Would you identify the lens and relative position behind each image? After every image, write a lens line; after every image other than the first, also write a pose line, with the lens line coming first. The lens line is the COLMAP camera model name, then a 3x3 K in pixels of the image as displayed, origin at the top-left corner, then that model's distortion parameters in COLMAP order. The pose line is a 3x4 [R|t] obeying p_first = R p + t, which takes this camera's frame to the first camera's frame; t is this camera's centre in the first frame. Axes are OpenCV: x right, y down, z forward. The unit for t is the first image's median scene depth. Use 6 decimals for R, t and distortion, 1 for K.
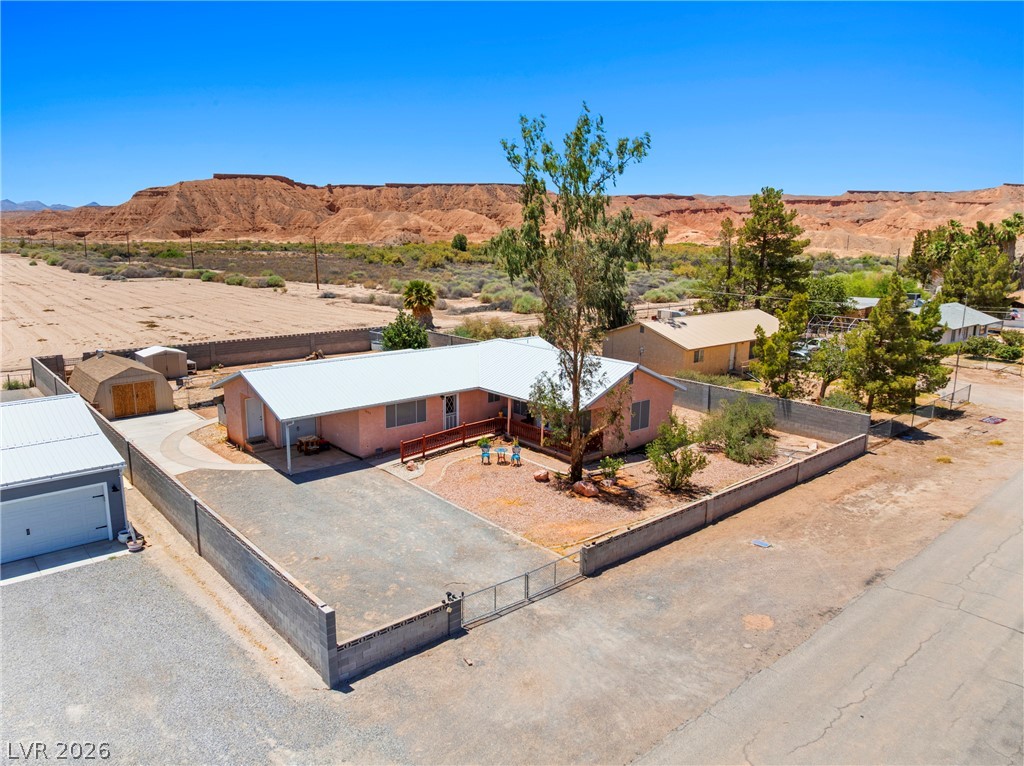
lens RADIAL K [[721.6, 0, 515.2], [0, 721.6, 381.5], [0, 0, 1]] dist [-0.036345, -0.001031]
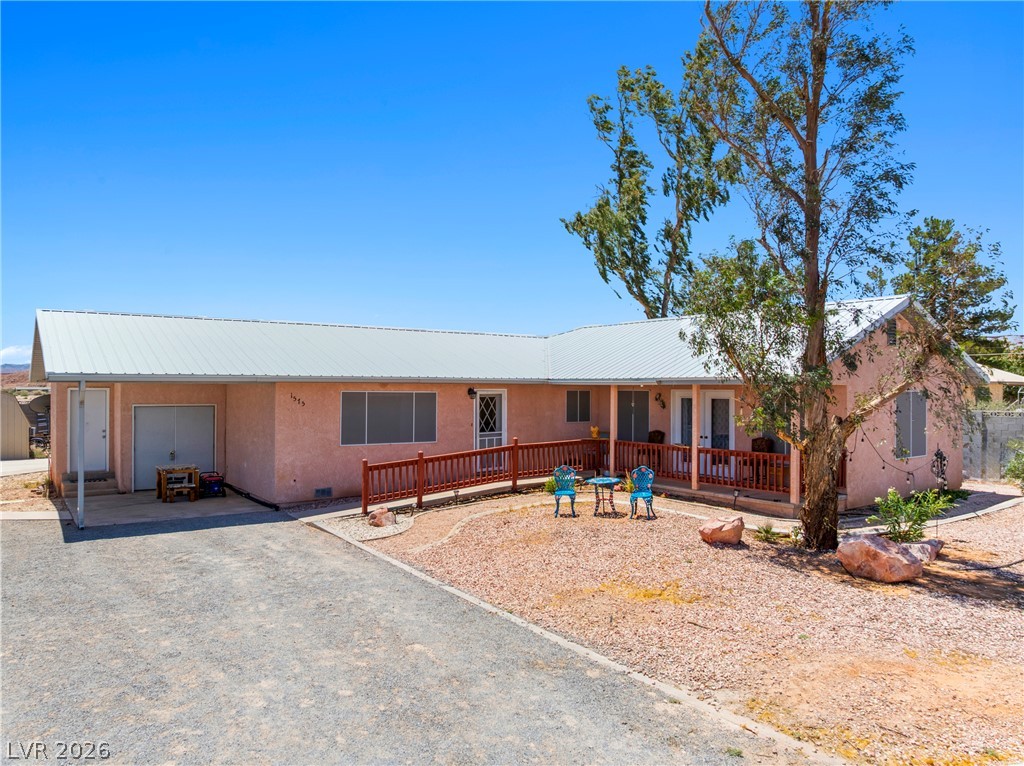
lens RADIAL K [[722.7, 0, 514.2], [0, 722.7, 379.4], [0, 0, 1]] dist [-0.054513, 0.028000]
pose [[0.995229, -0.013033, -0.096689, -0.028239], [-0.008148, 0.976473, -0.215487, 0.121342], [0.097223, 0.215247, 0.971708, 0.566620]]
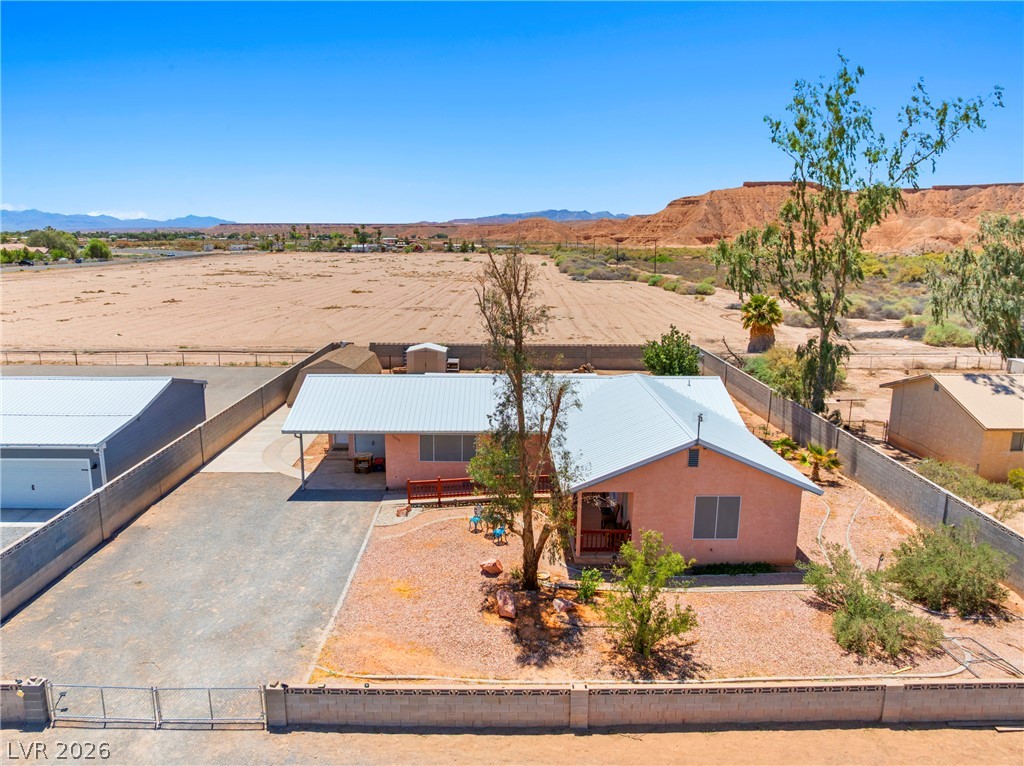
lens RADIAL K [[721.6, 0, 515.2], [0, 721.6, 381.5], [0, 0, 1]] dist [-0.036345, -0.001031]
pose [[0.761110, 0.123913, -0.636677, 0.448055], [-0.130133, 0.990796, 0.037267, -0.076825], [0.635435, 0.054488, 0.770230, 0.400852]]
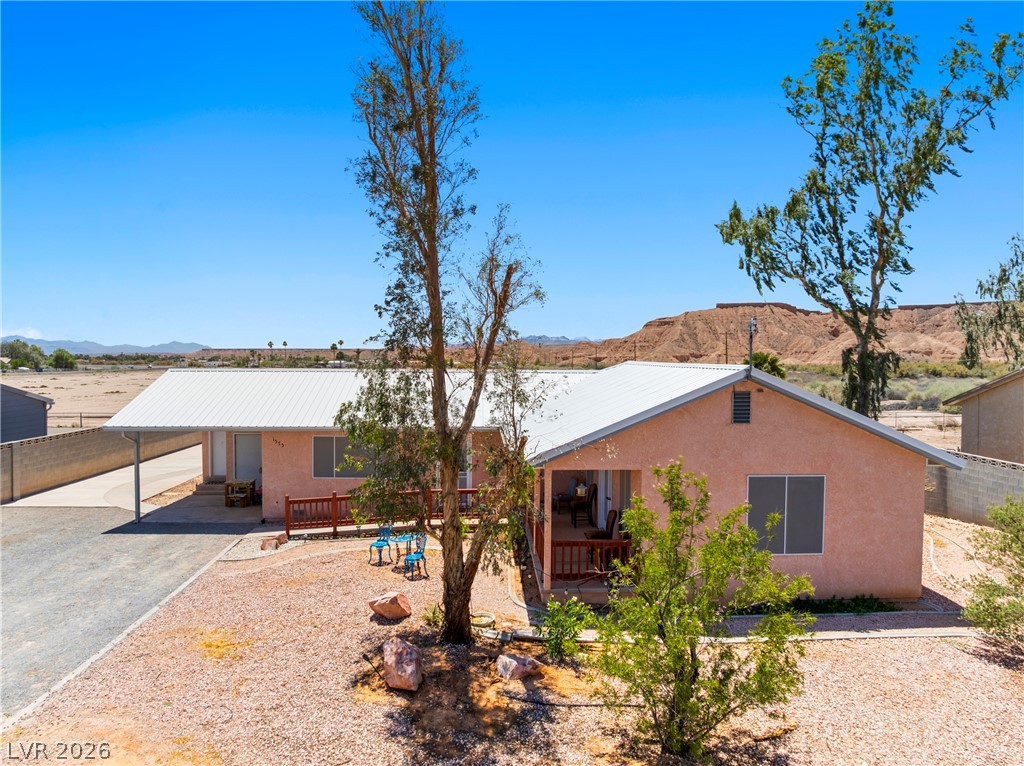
lens RADIAL K [[722.7, 0, 514.2], [0, 722.7, 379.4], [0, 0, 1]] dist [-0.054513, 0.028000]
pose [[0.777914, 0.007668, -0.628324, 0.308854], [-0.121557, 0.982874, -0.138503, 0.048281], [0.616501, 0.184120, 0.765524, 0.643751]]
